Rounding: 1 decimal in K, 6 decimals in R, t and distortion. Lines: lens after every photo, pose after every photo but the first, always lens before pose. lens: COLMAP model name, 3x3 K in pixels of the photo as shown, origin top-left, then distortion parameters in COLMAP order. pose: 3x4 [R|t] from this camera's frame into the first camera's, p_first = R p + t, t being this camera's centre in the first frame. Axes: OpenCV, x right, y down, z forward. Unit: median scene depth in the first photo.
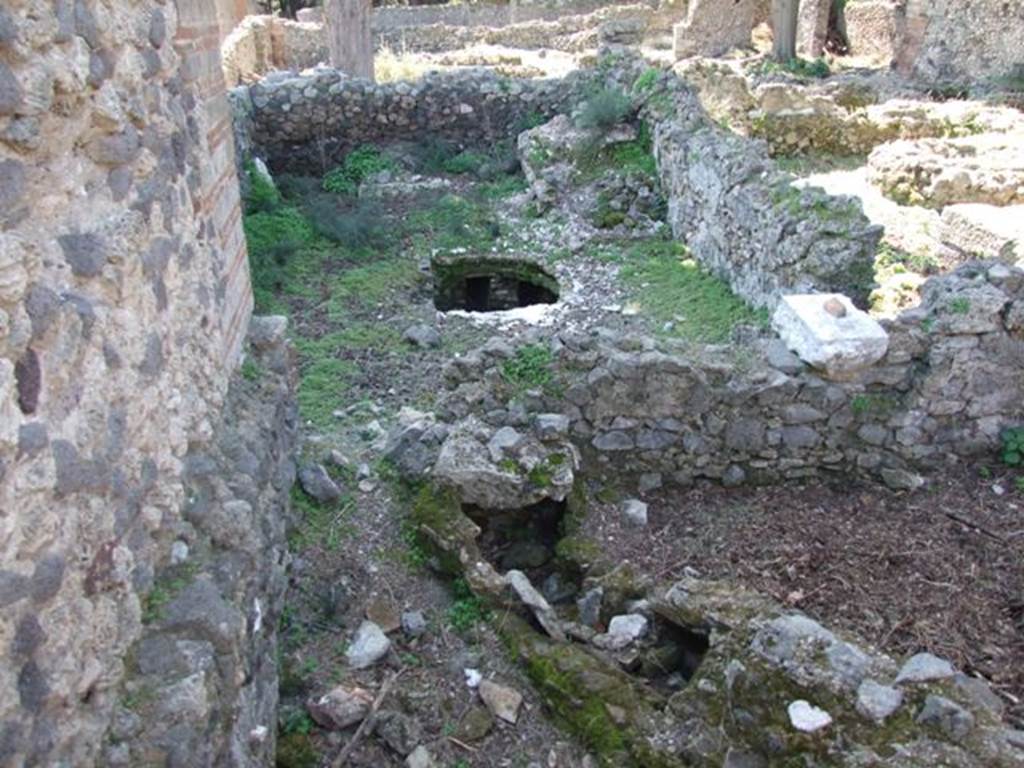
lens RADIAL K [[808.9, 0, 519.1], [0, 808.9, 383.6], [0, 0, 1]] dist [-0.061517, 0.045246]
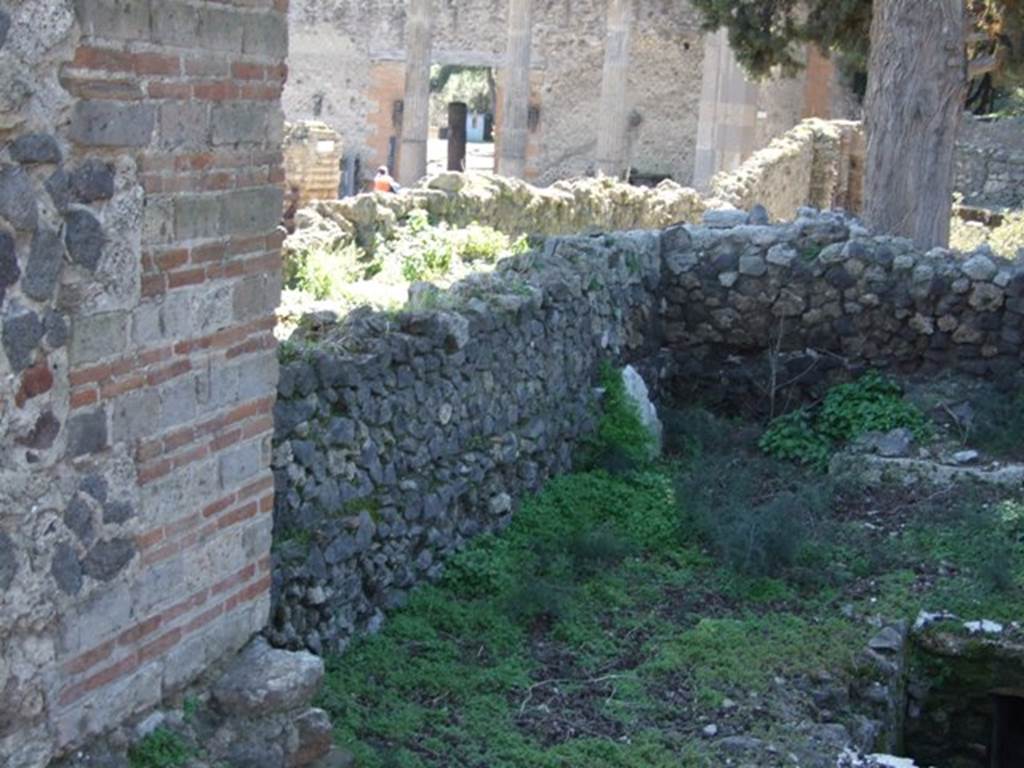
lens RADIAL K [[1732.6, 0, 512.0], [0, 1732.6, 384.0], [0, 0, 1]] dist [0.023632, 0.103776]
pose [[0.877351, 0.124220, -0.463492, 0.094567], [-0.250735, 0.942235, -0.222093, -0.014381], [0.409130, 0.311067, 0.857817, 0.051994]]
